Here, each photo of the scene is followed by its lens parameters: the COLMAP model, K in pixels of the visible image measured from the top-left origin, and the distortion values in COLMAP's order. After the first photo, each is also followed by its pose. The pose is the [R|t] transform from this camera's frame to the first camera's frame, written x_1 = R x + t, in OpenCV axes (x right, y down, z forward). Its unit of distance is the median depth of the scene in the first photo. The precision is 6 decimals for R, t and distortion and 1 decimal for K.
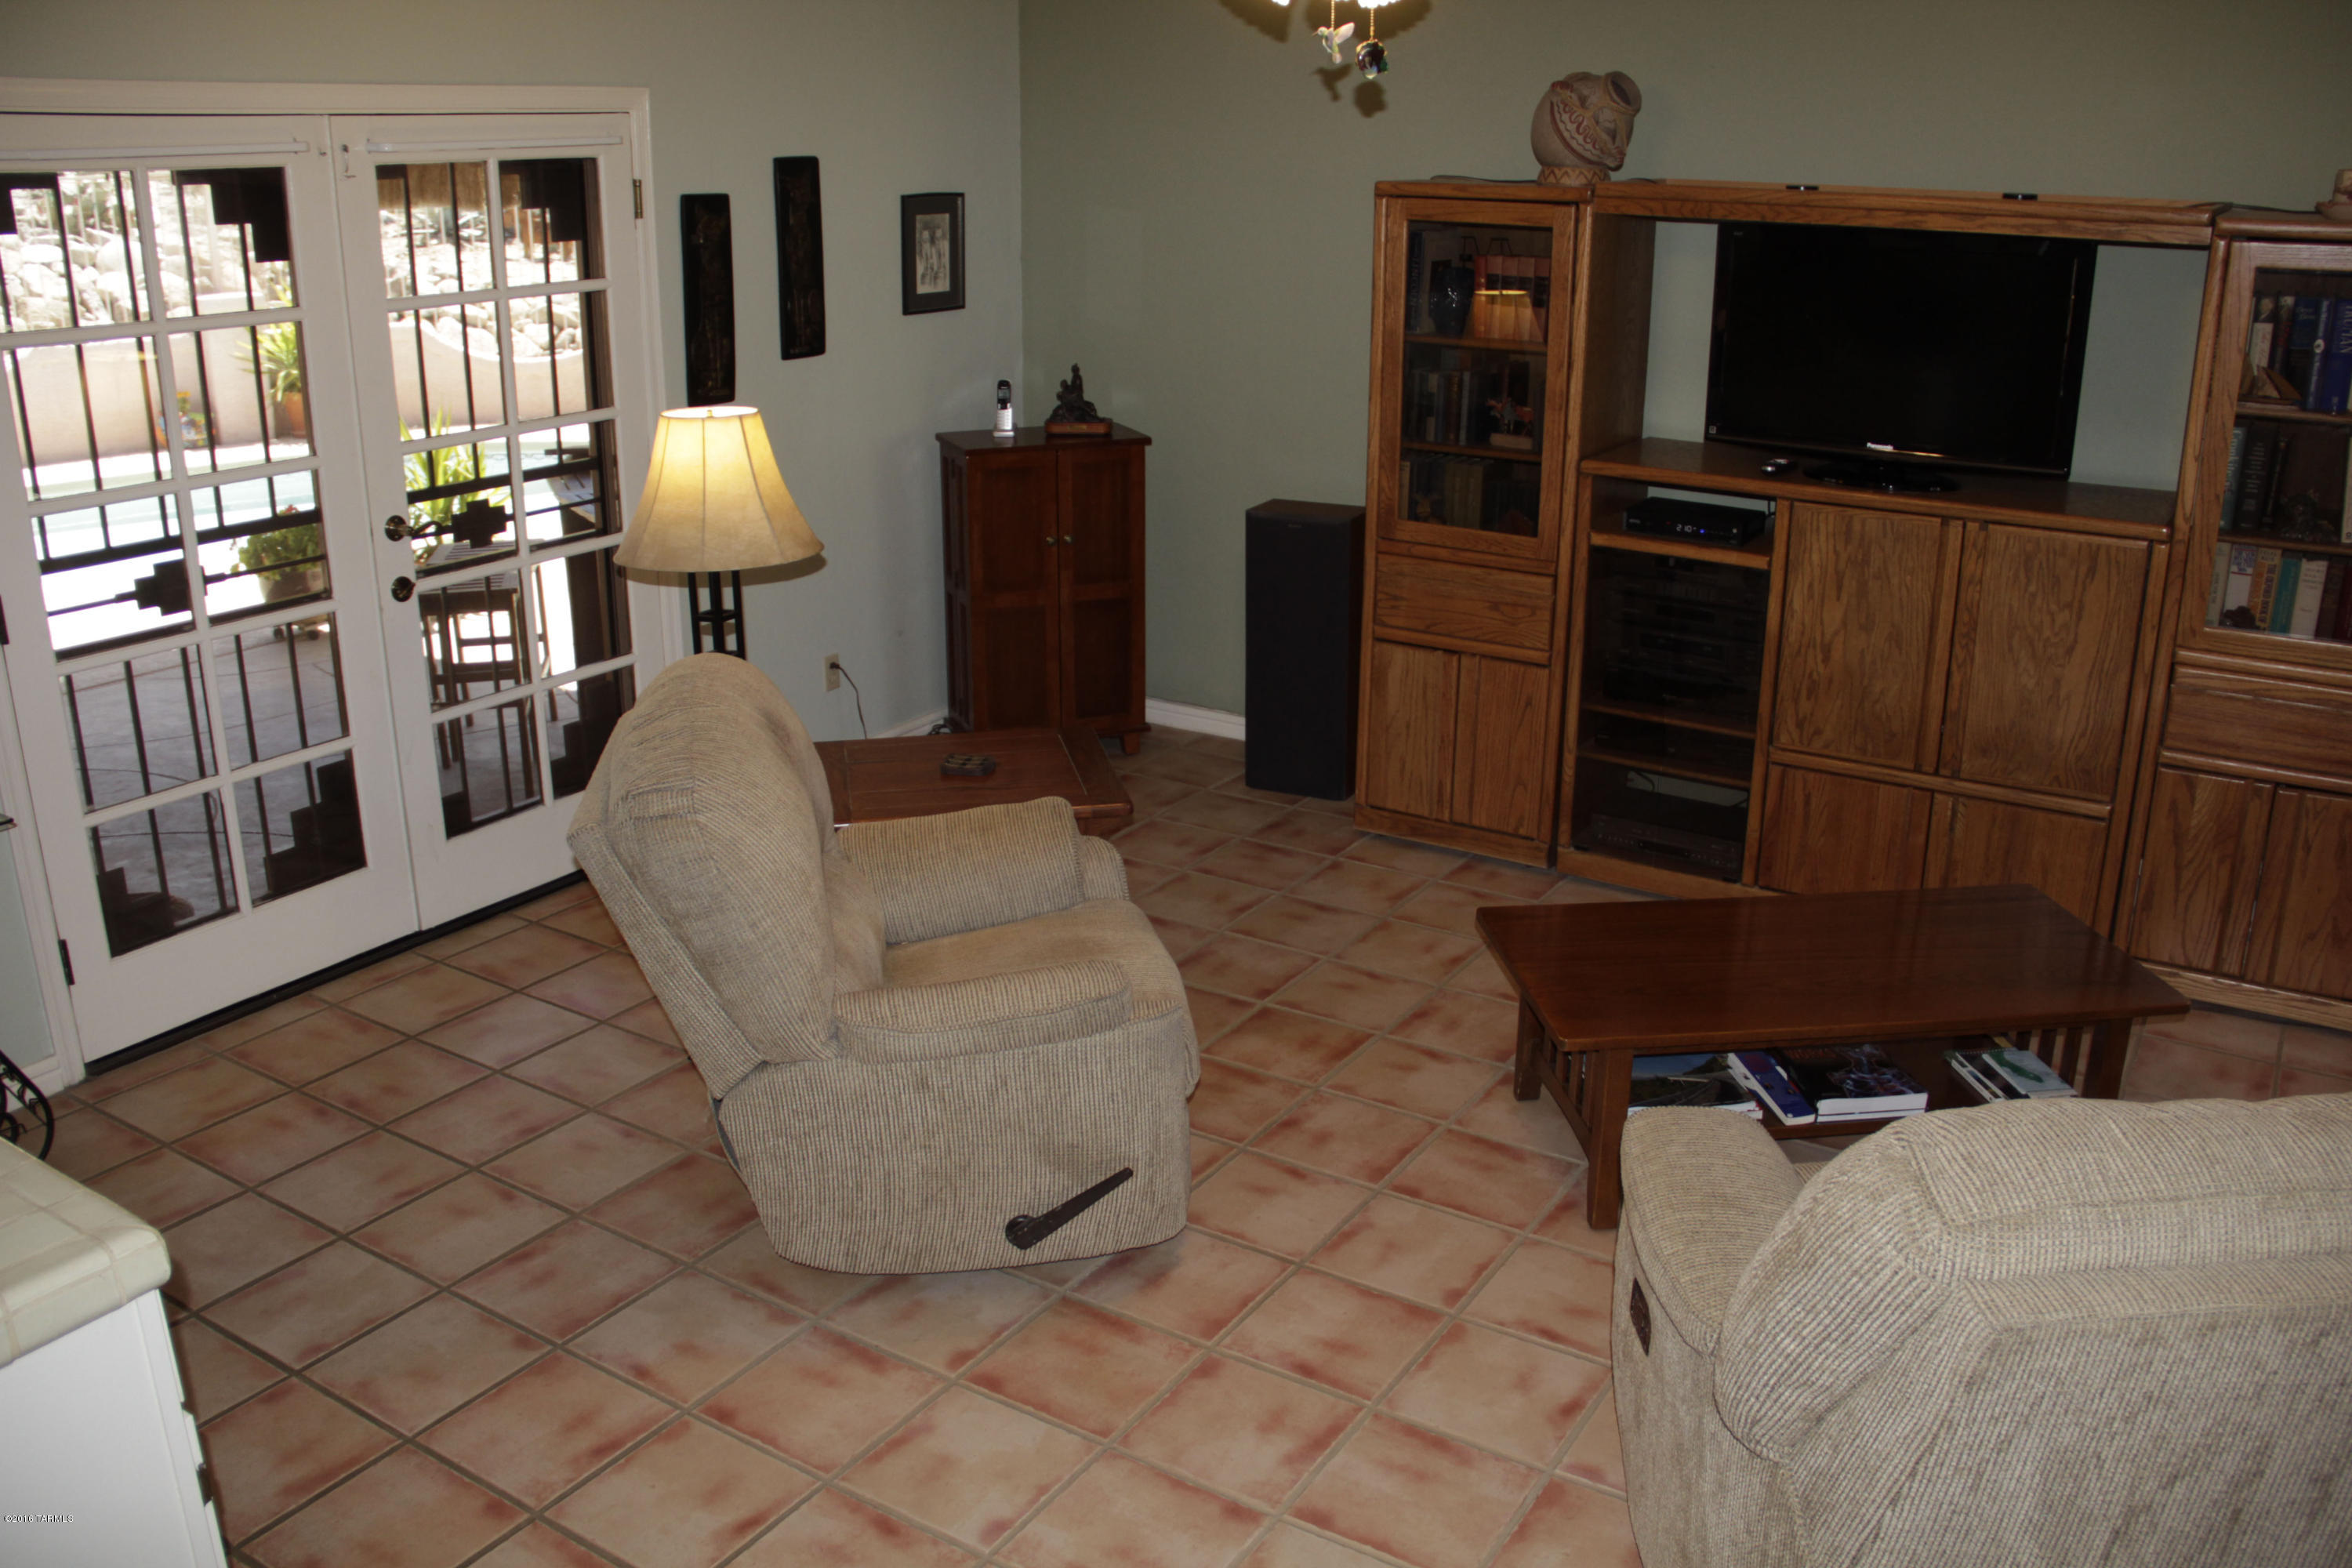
lens RADIAL K [[1951.4, 0, 1176.0], [0, 1951.4, 784.0], [0, 0, 1]] dist [-0.139571, 0.002243]
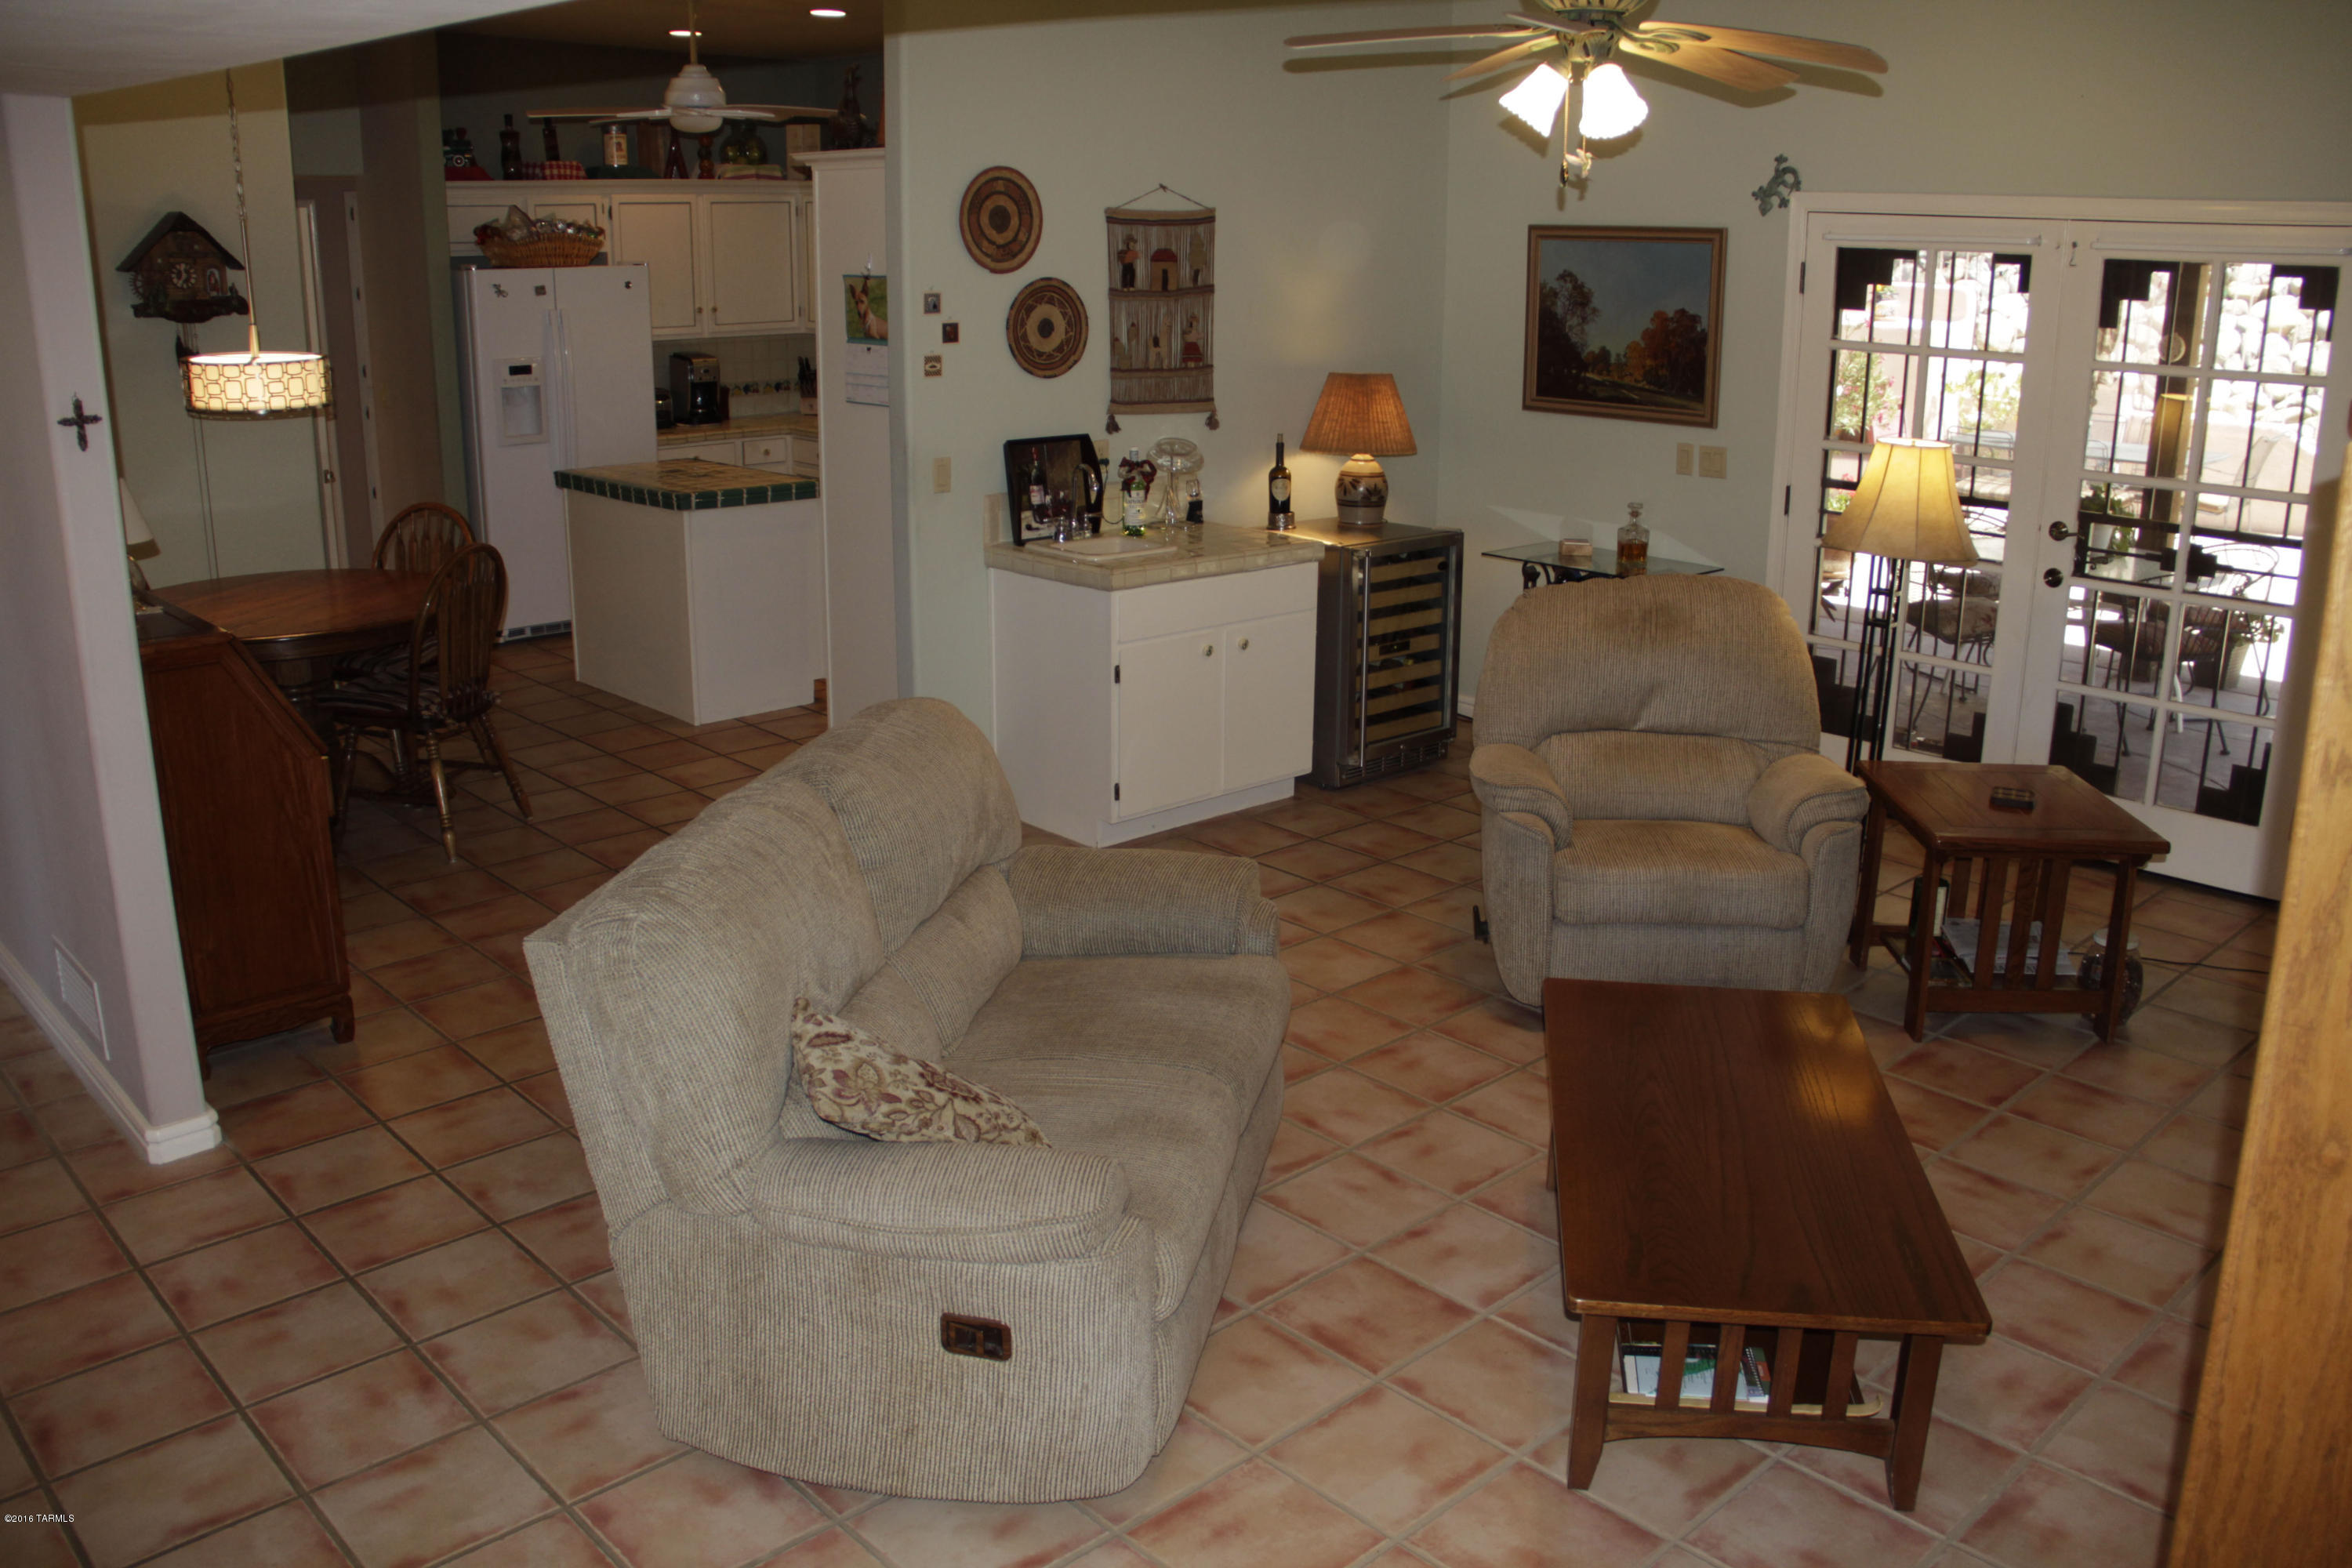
lens RADIAL K [[1951.4, 0, 1176.0], [0, 1951.4, 784.0], [0, 0, 1]] dist [-0.139571, 0.002243]
pose [[-0.271157, 0.266293, -0.924966, 1.450392], [-0.297868, 0.890581, 0.343715, -0.350836], [0.915286, 0.368718, -0.162167, 1.011700]]
